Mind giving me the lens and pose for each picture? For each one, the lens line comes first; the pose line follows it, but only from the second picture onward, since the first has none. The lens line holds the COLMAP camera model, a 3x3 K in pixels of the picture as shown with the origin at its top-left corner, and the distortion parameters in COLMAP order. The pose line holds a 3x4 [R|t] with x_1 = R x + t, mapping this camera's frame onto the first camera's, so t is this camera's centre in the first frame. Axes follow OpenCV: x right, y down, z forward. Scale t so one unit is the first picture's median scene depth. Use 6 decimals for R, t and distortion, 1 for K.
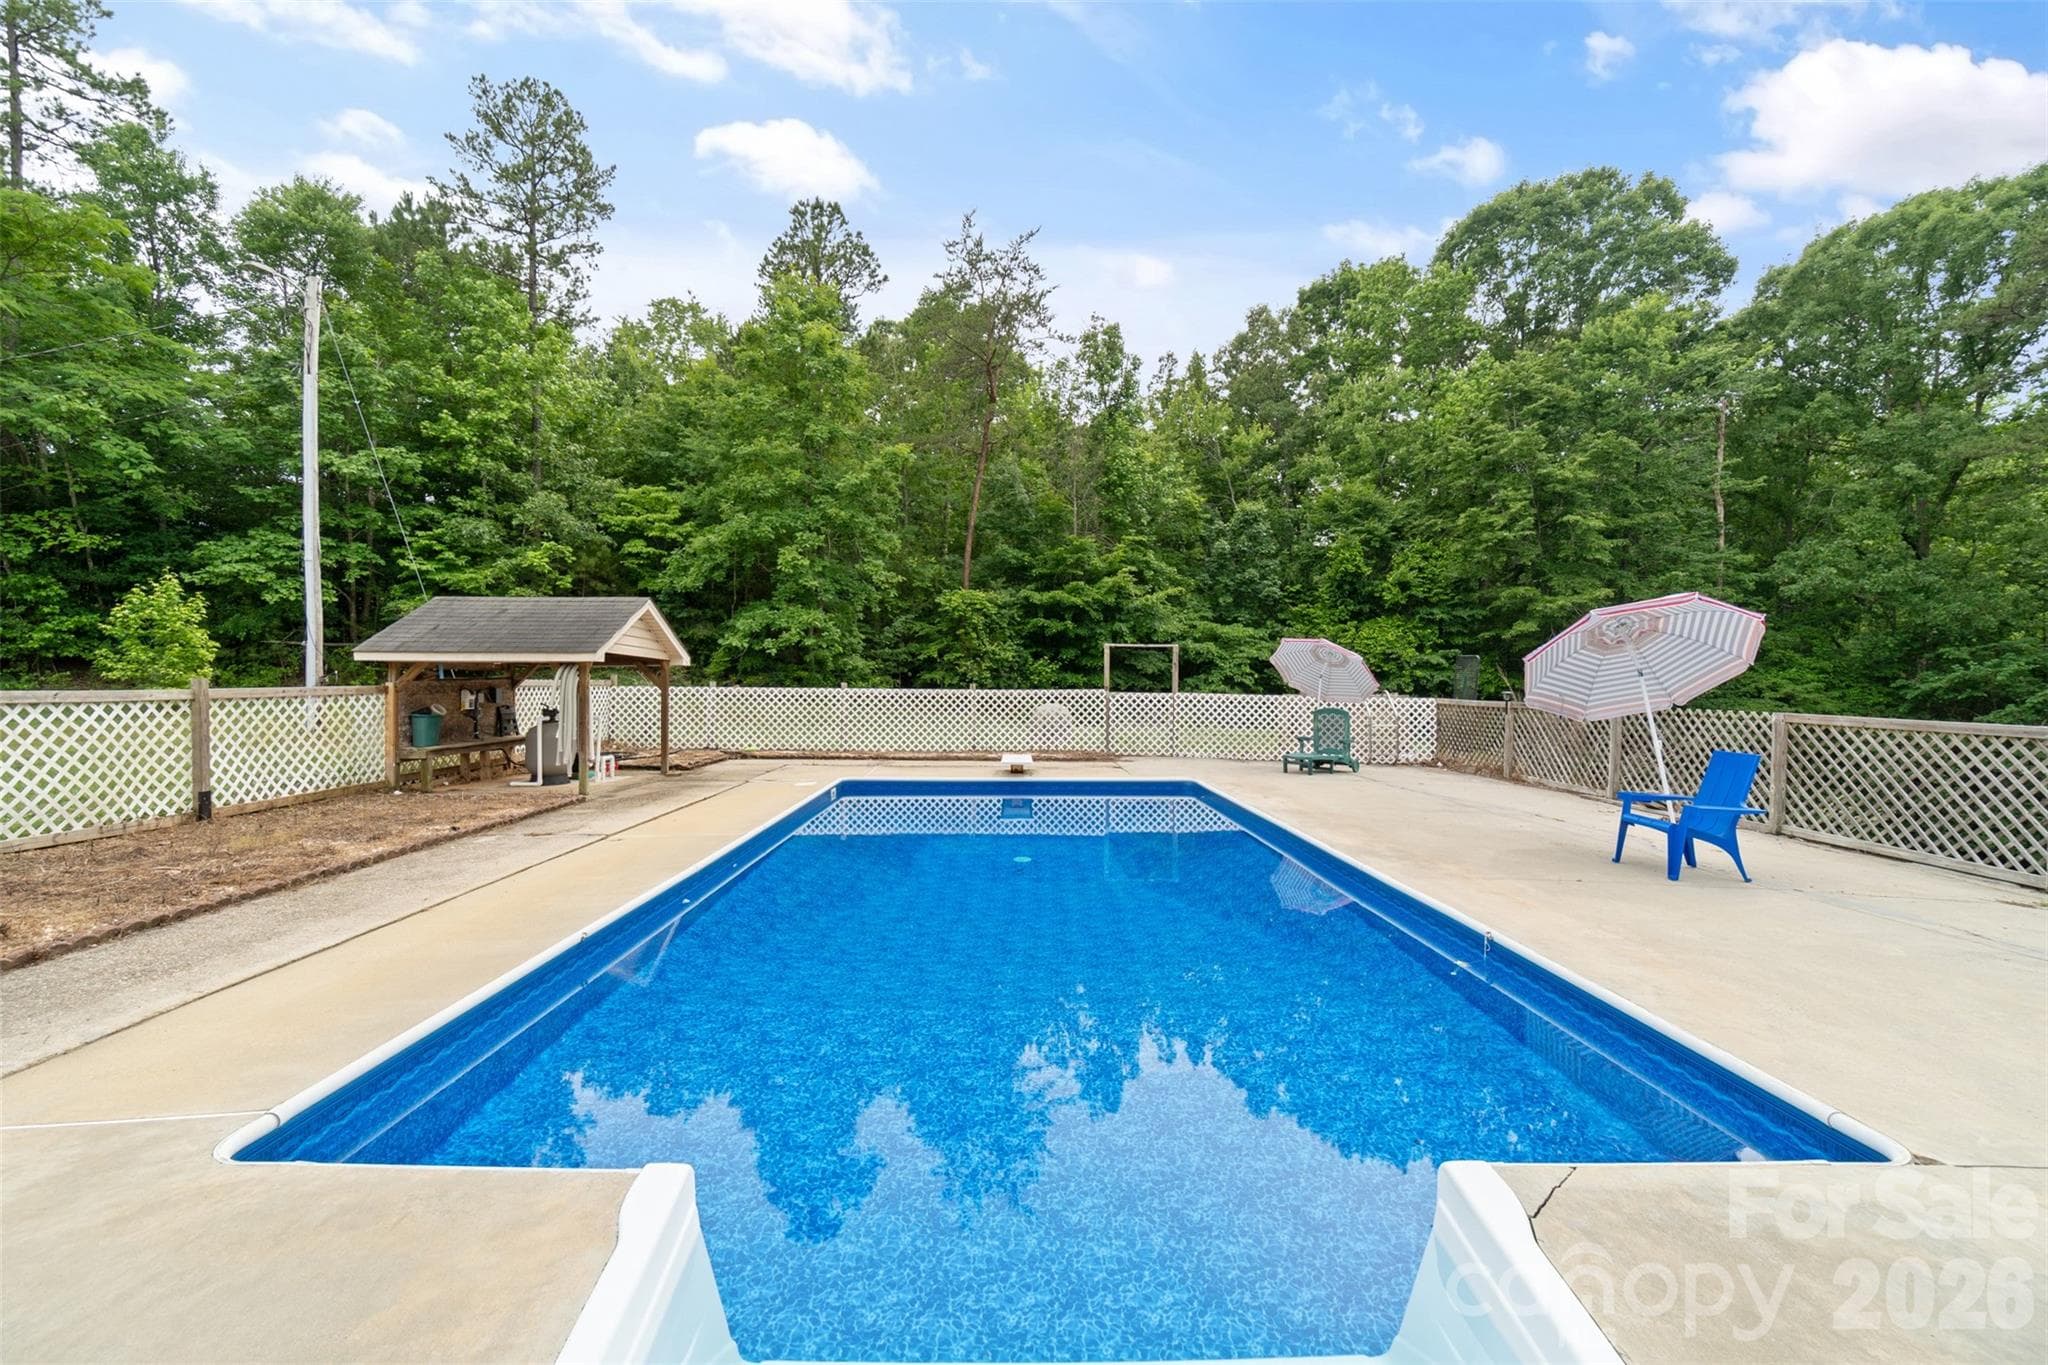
lens RADIAL K [[866.2, 0, 1023.2], [0, 866.2, 673.2], [0, 0, 1]] dist [-0.007856, 0.001545]
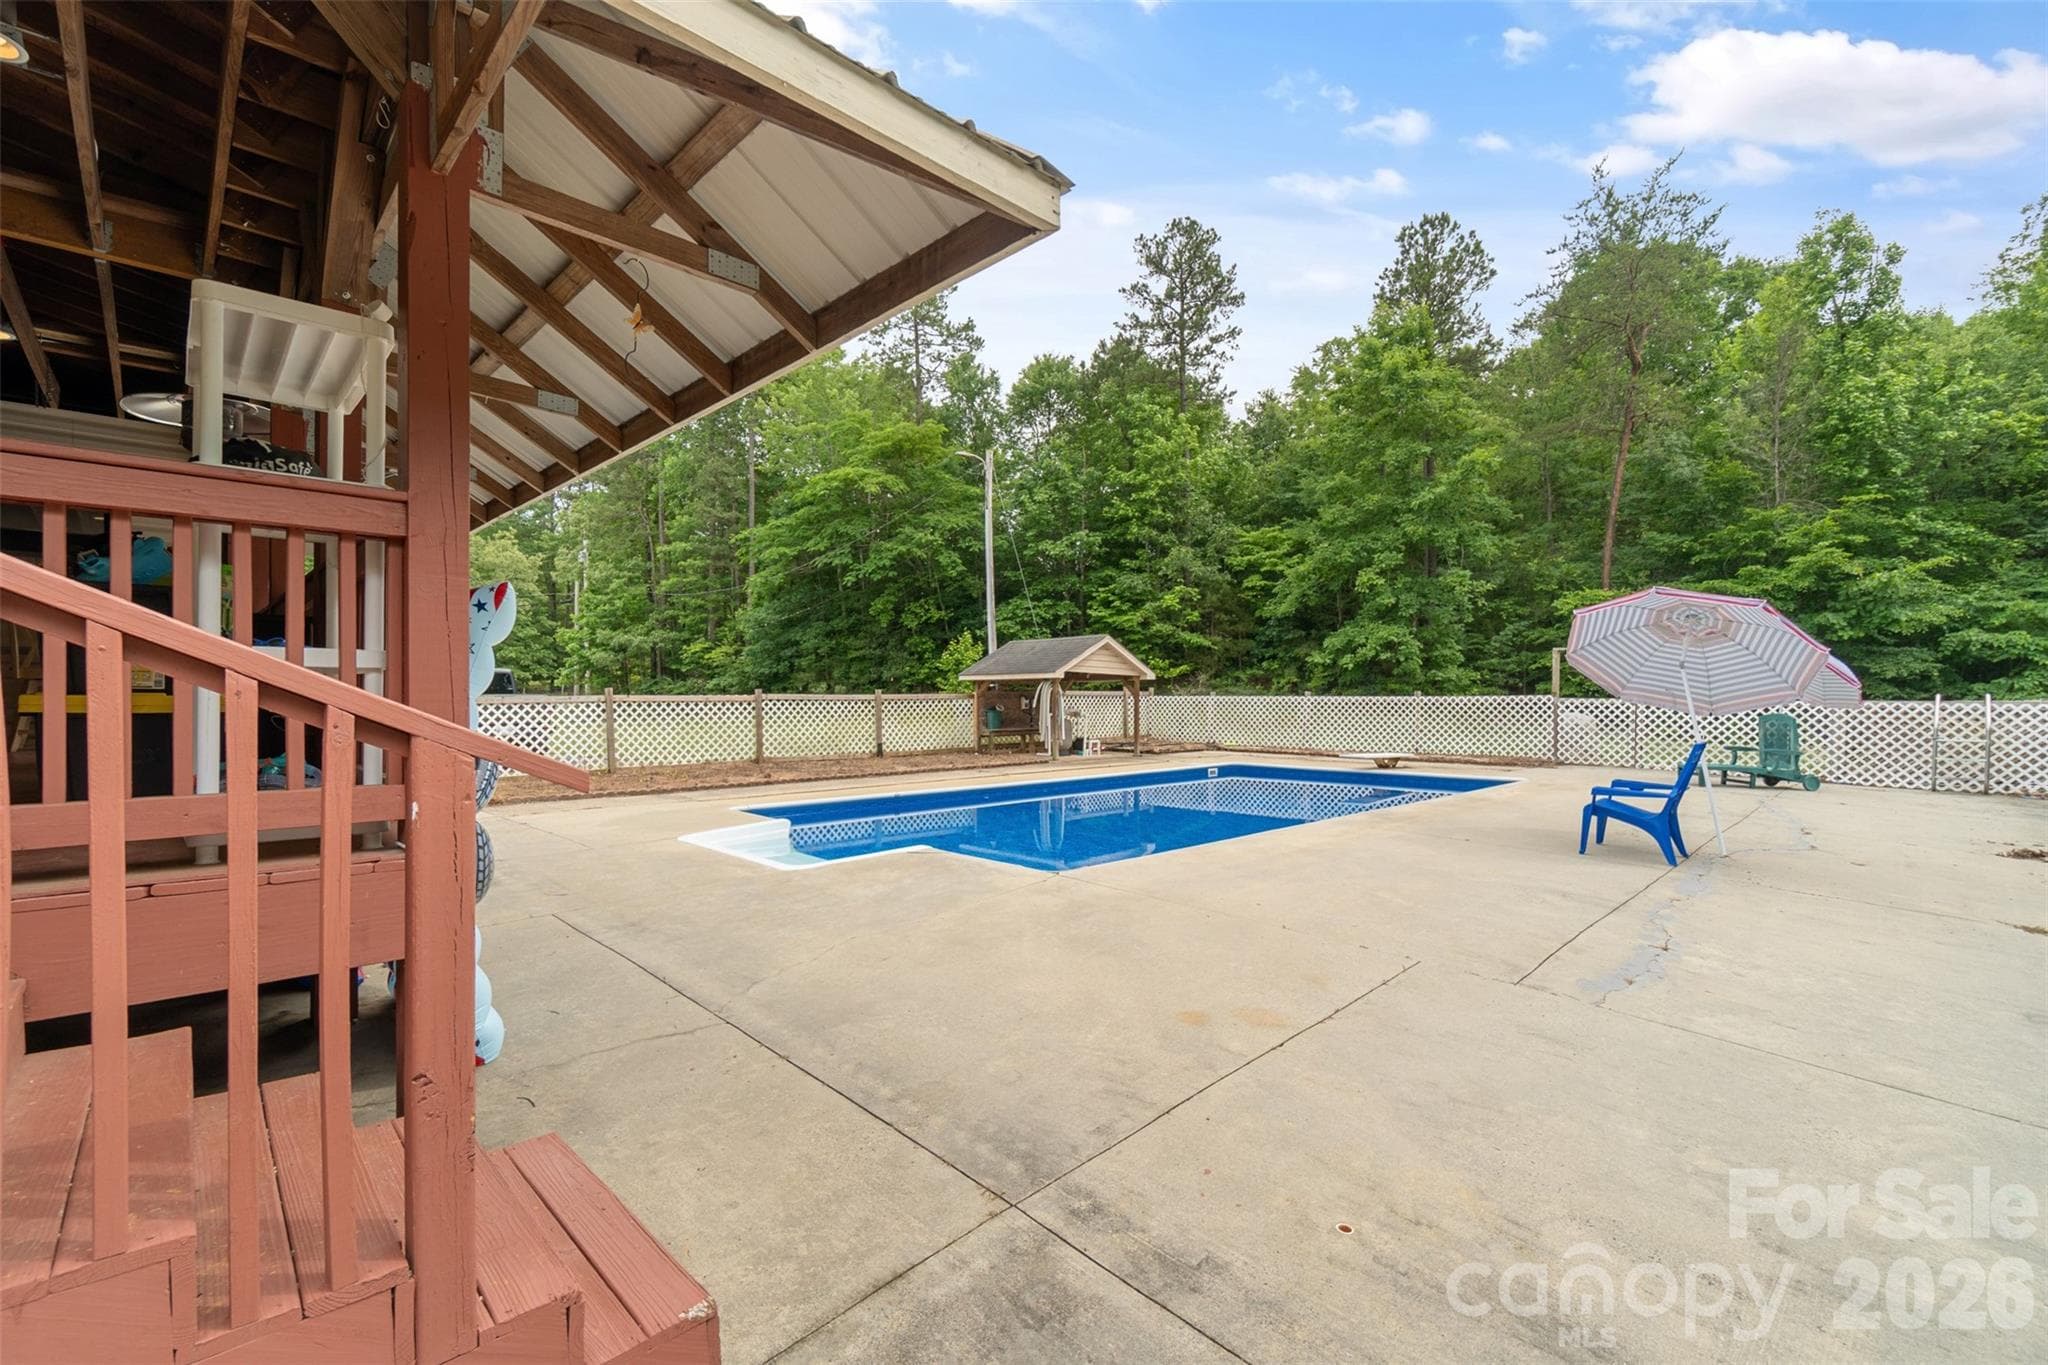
lens RADIAL K [[866.2, 0, 1025.0], [0, 866.2, 697.9], [0, 0, 1]] dist [-0.007856, 0.001545]
pose [[0.694198, -0.006920, -0.719751, 0.199552], [0.013626, 0.999901, 0.003530, 0.005478], [0.719656, -0.012258, 0.694223, -0.053393]]
